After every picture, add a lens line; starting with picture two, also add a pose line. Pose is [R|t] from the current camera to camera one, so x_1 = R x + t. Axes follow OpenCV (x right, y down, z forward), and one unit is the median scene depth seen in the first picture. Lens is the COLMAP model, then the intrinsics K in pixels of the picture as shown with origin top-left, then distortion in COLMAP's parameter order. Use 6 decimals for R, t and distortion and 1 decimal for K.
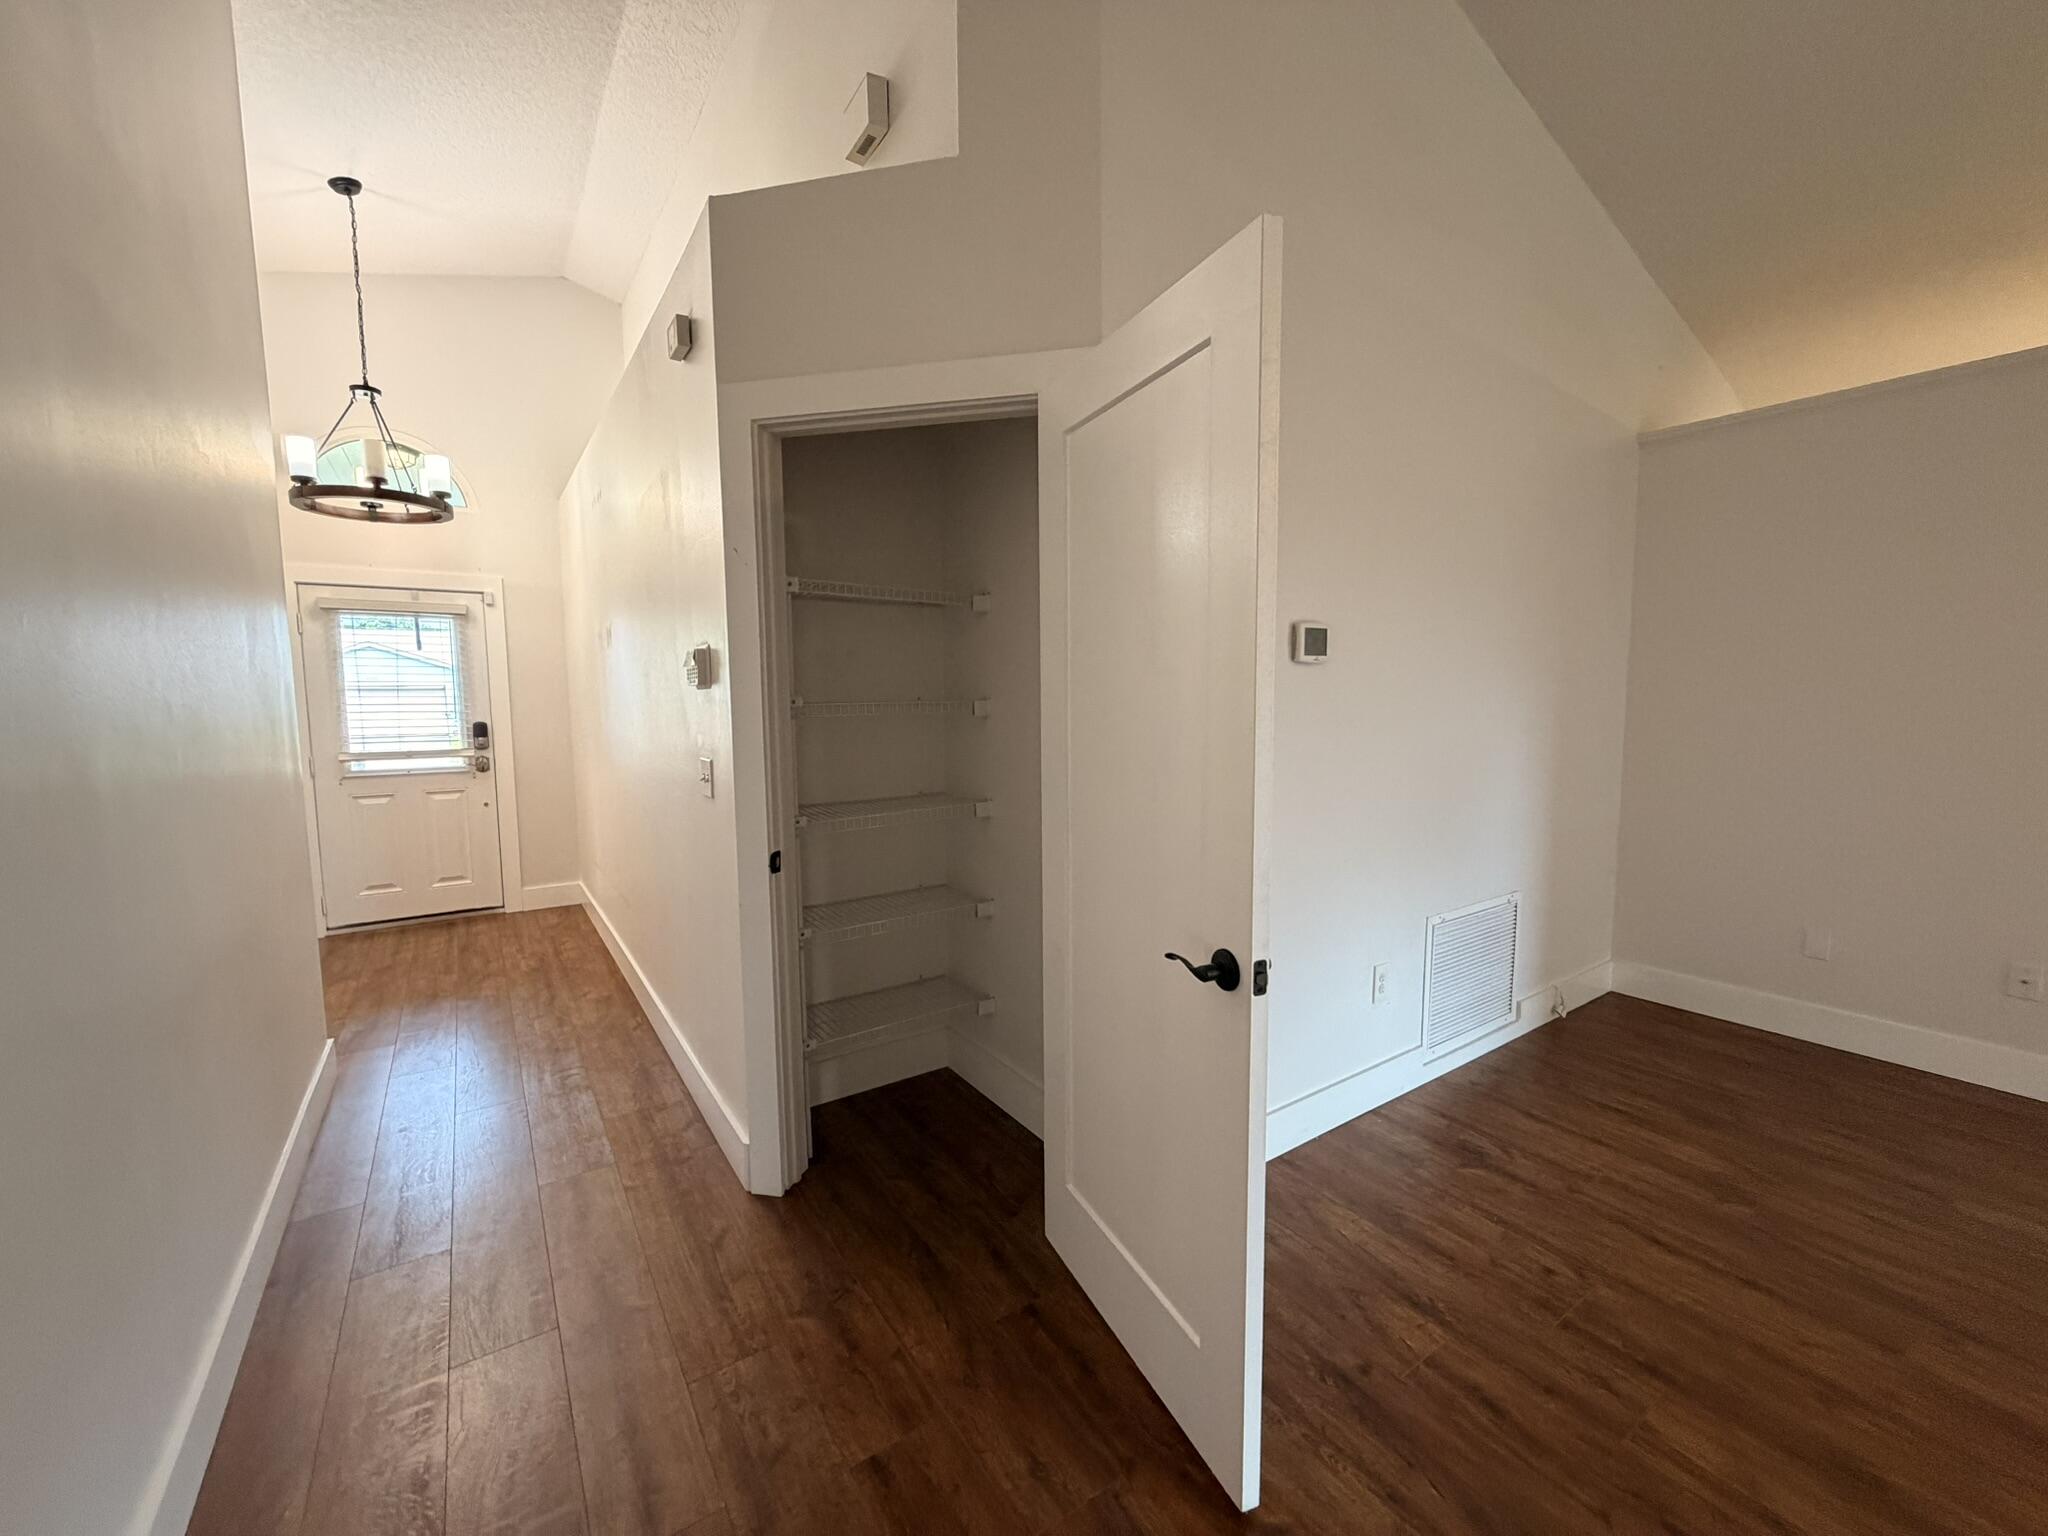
lens RADIAL K [[816.2, 0, 1019.3], [0, 816.2, 765.1], [0, 0, 1]] dist [0.000348, 0.000689]
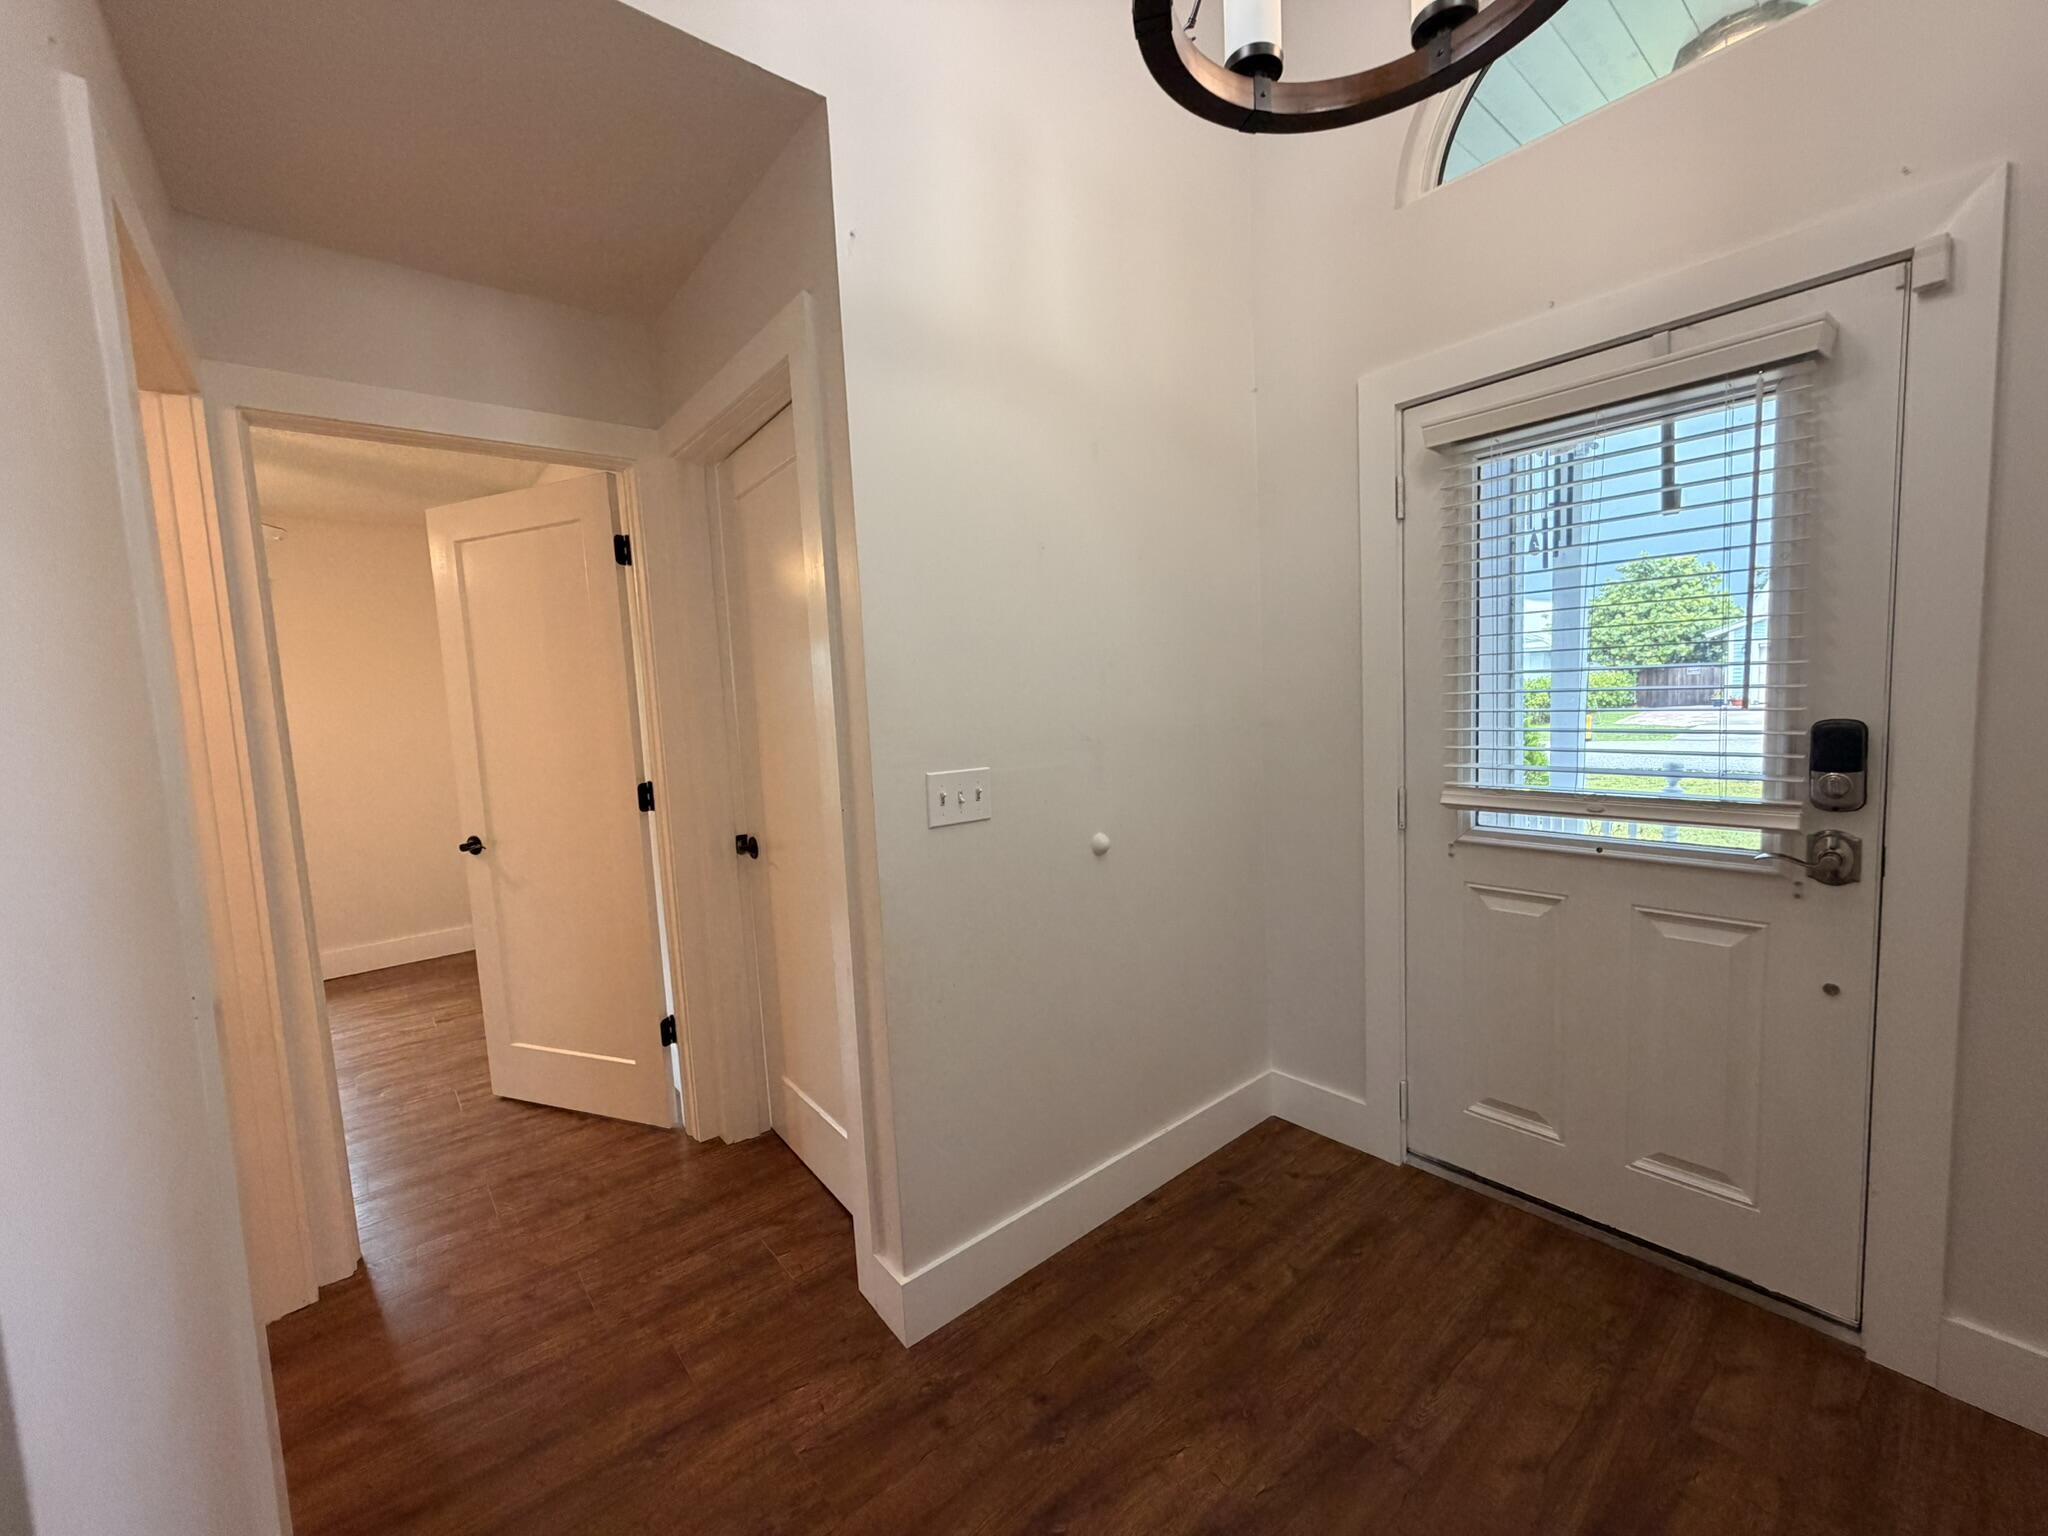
lens RADIAL K [[815.9, 0, 1019.8], [0, 815.9, 769.0], [0, 0, 1]] dist [-0.000915, 0.000114]
pose [[0.095741, 0.092249, -0.991123, -0.405164], [-0.046023, 0.995042, 0.088168, -0.049176], [0.994342, 0.037173, 0.099512, 0.694709]]
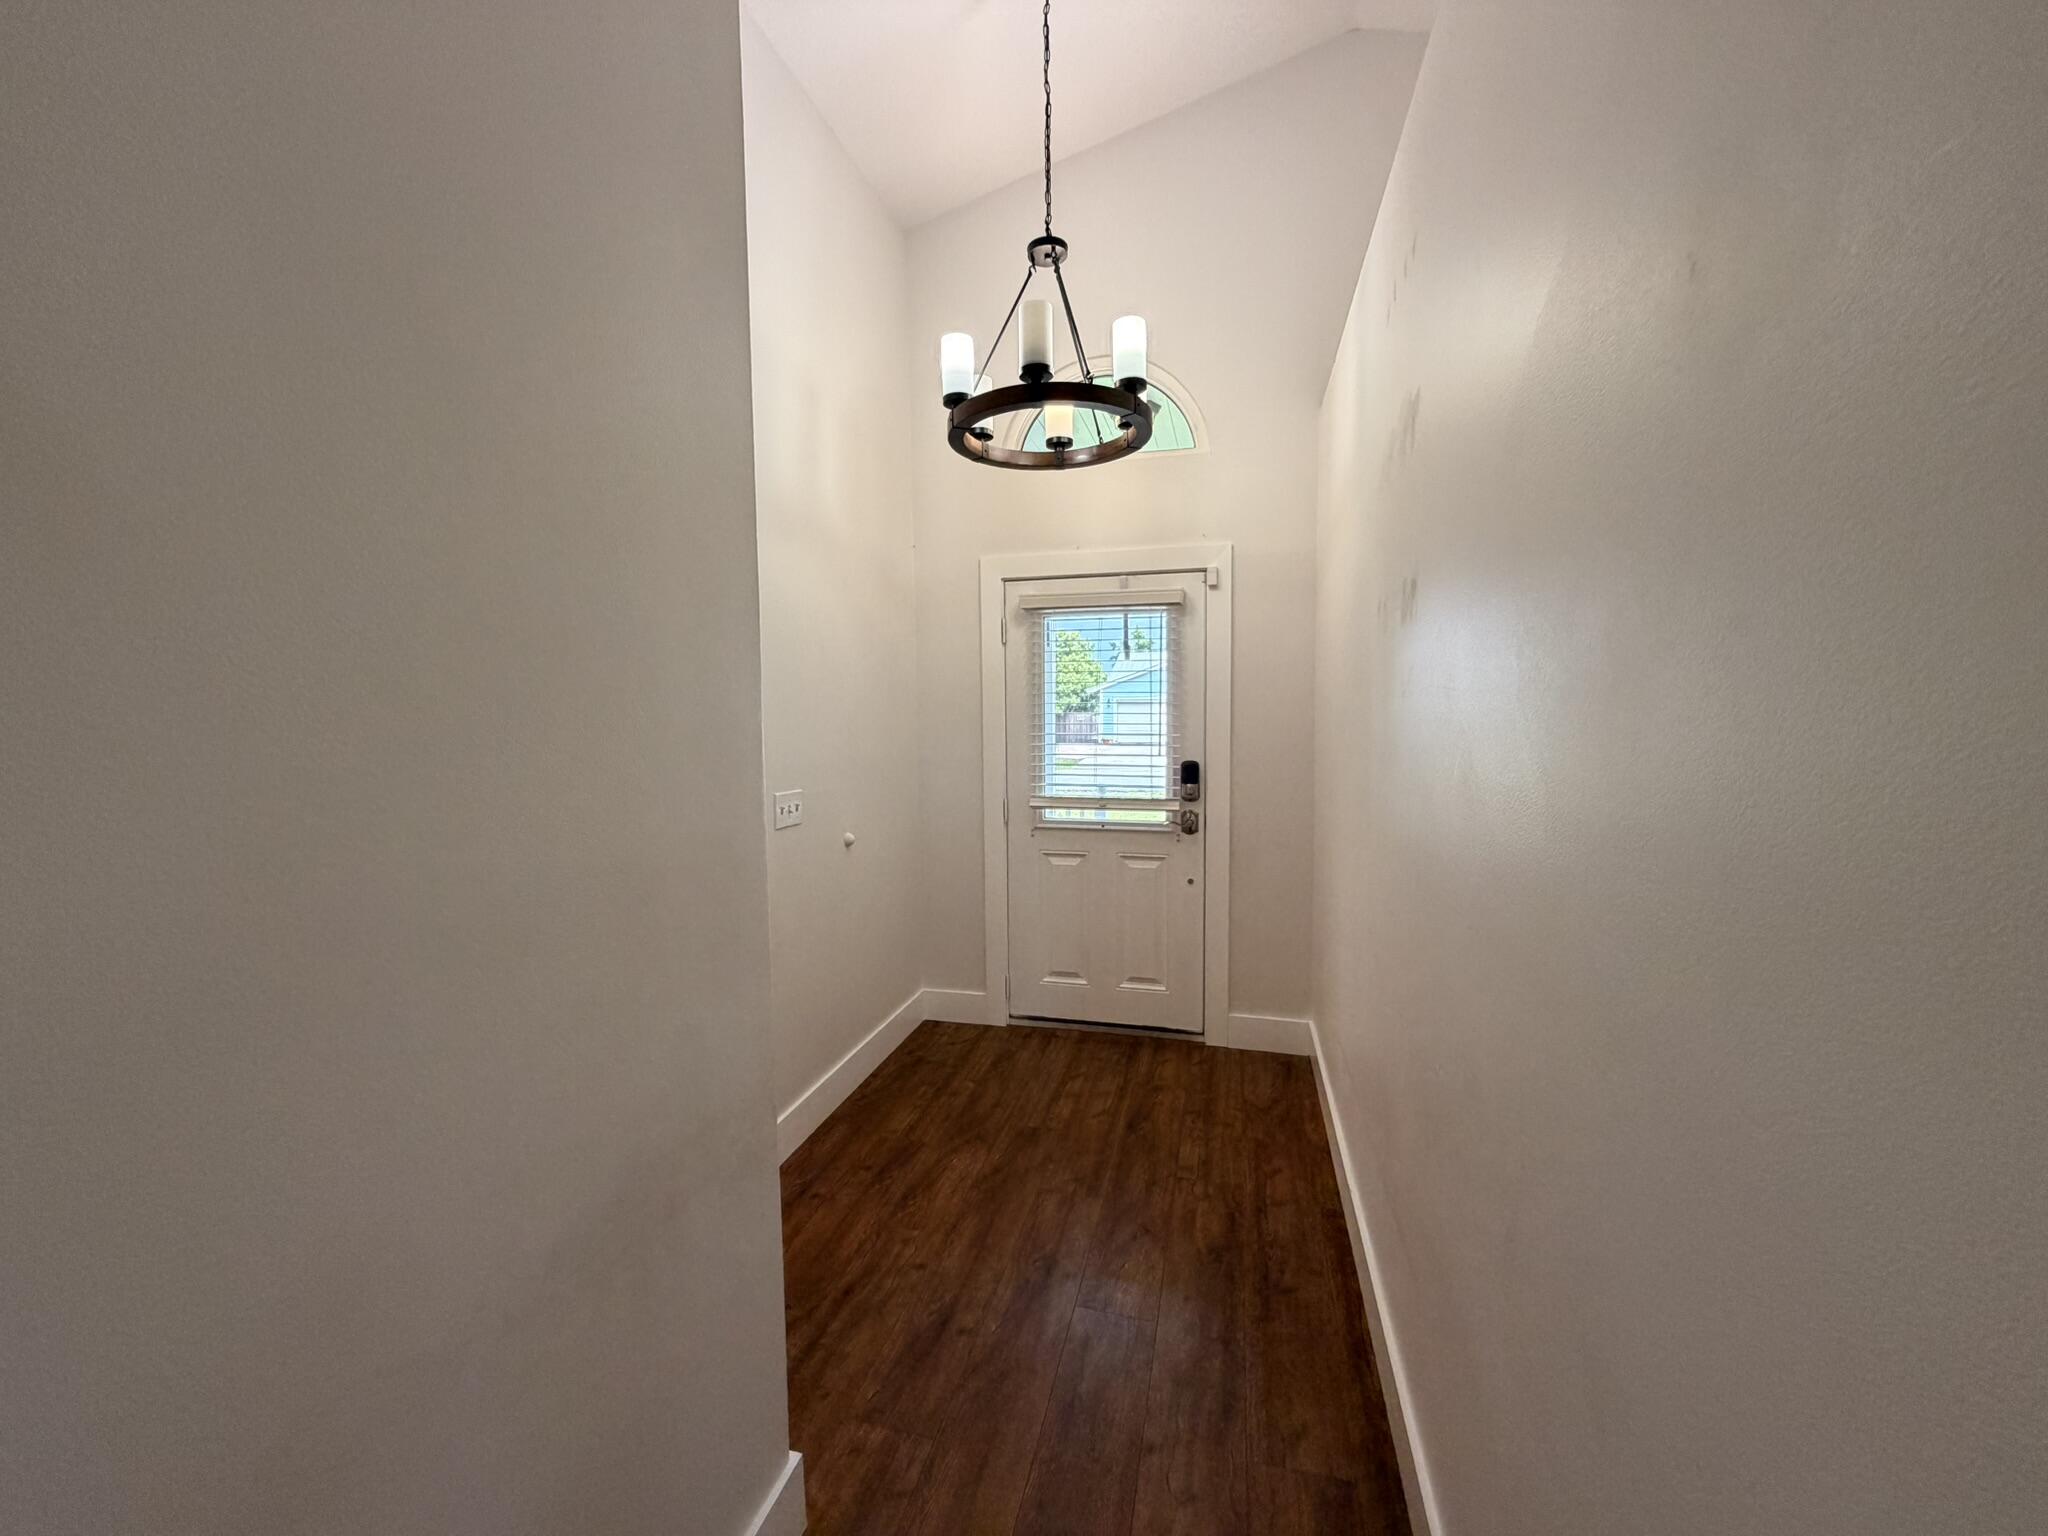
lens RADIAL K [[816.2, 0, 1019.3], [0, 816.2, 765.1], [0, 0, 1]] dist [0.000348, 0.000689]
pose [[0.656085, 0.051472, -0.752930, -0.249821], [-0.065107, 0.997812, 0.011481, -0.049535], [0.751874, 0.041489, 0.658000, 0.459966]]
